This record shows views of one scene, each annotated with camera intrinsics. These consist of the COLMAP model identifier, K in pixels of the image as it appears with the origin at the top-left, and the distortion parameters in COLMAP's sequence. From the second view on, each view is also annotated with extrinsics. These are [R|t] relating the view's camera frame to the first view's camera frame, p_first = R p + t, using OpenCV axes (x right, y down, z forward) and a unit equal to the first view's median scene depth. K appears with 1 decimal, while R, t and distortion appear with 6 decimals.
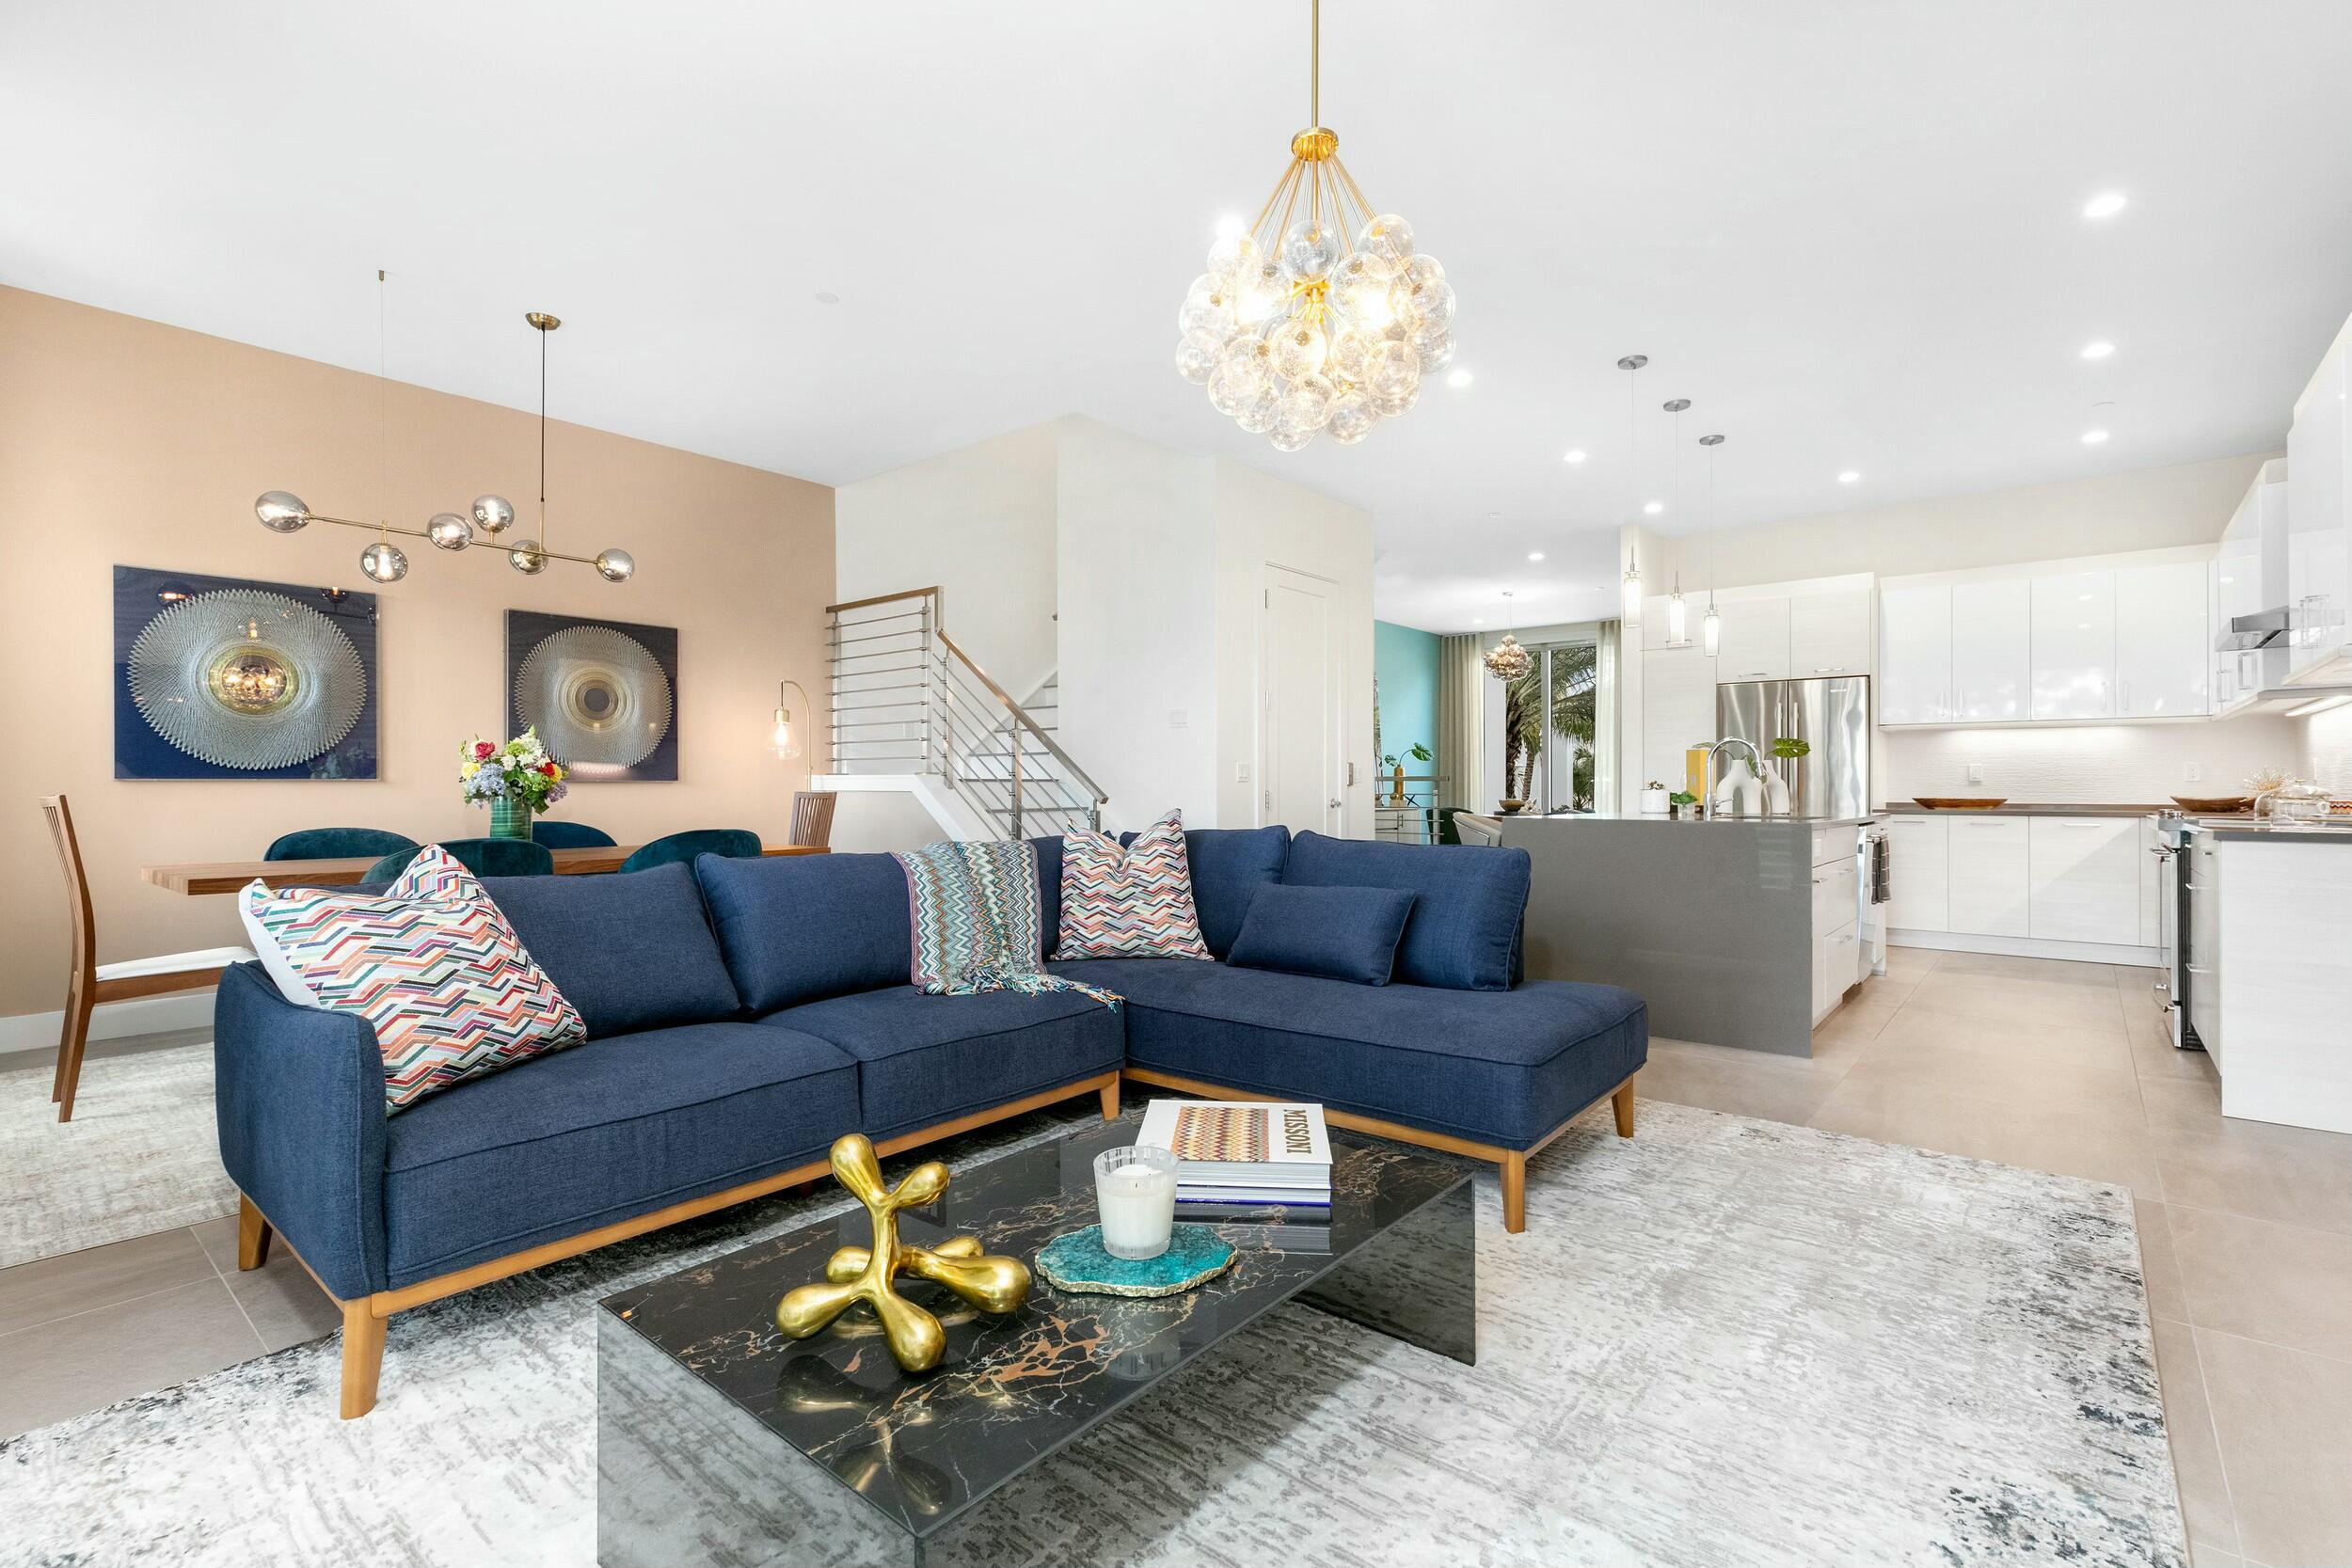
lens RADIAL K [[1066.4, 0, 1177.3], [0, 1066.4, 779.6], [0, 0, 1]] dist [0.007154, 0.000124]
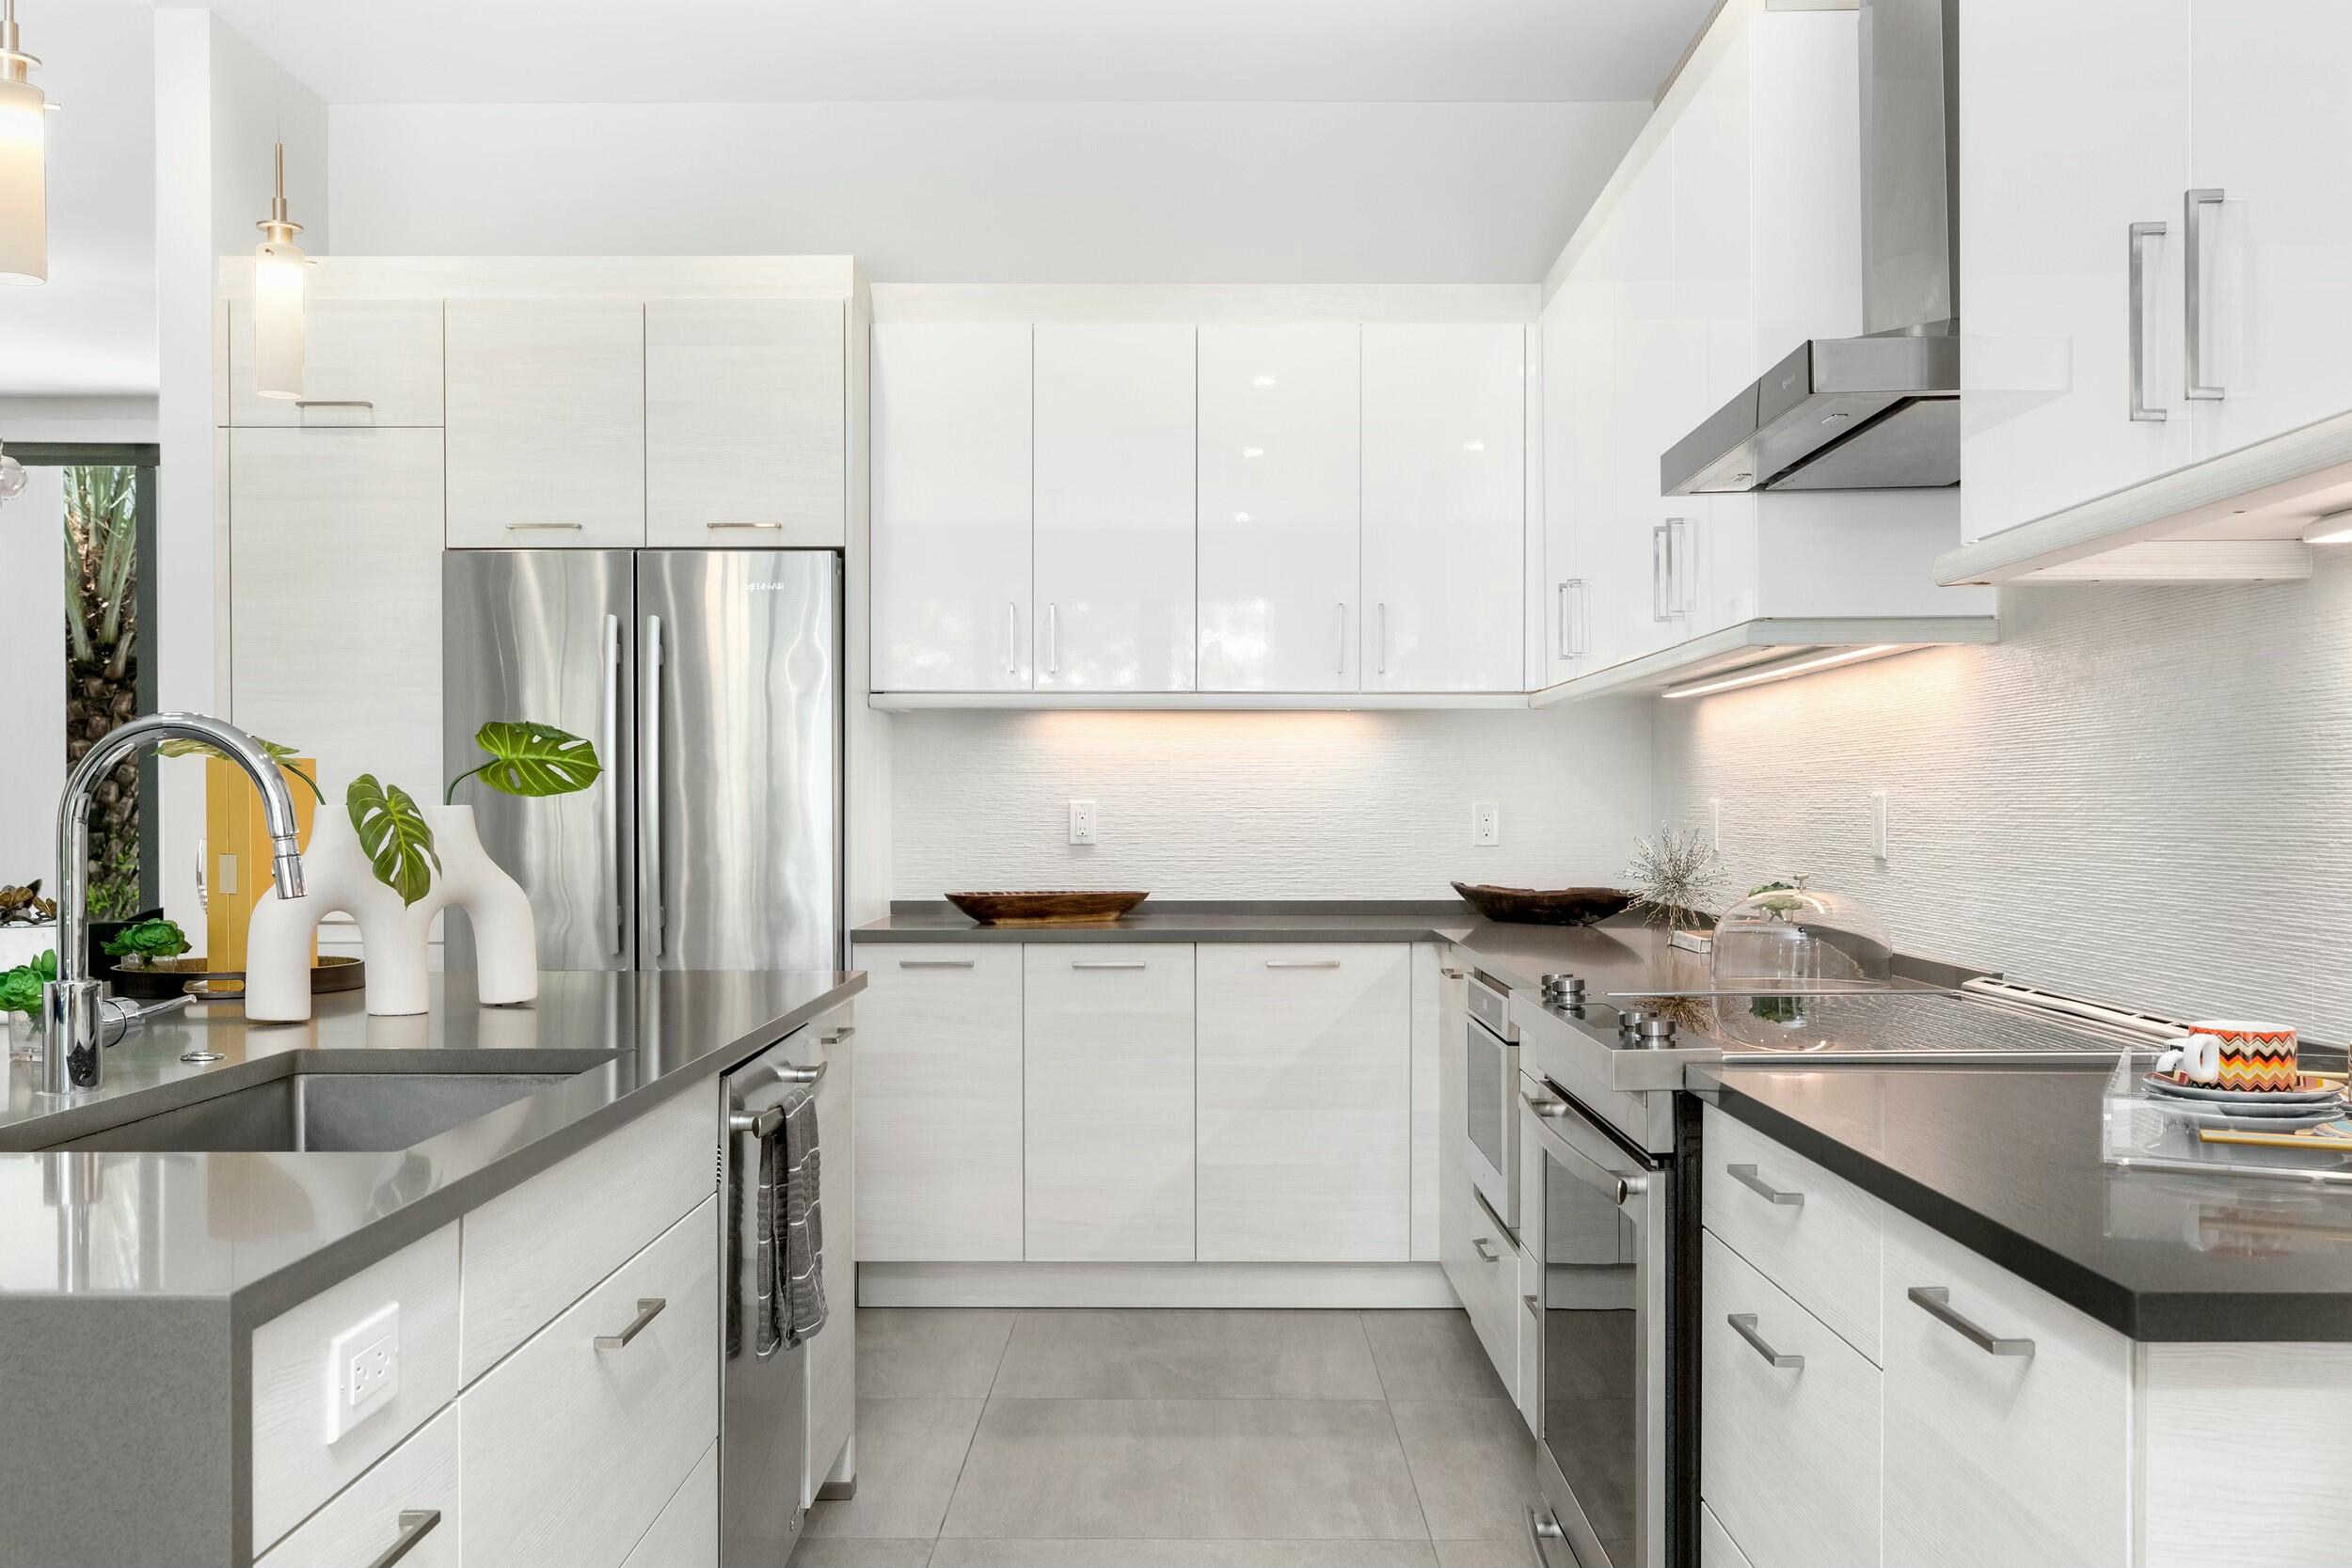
lens RADIAL K [[2075.7, 0, 1174.6], [0, 2075.7, 797.3], [0, 0, 1]] dist [0.015482, 0.002885]
pose [[0.773424, 0.002042, 0.633886, 0.300458], [-0.001863, 0.999998, -0.000948, -0.015747], [-0.633887, -0.000448, 0.773426, 0.405063]]
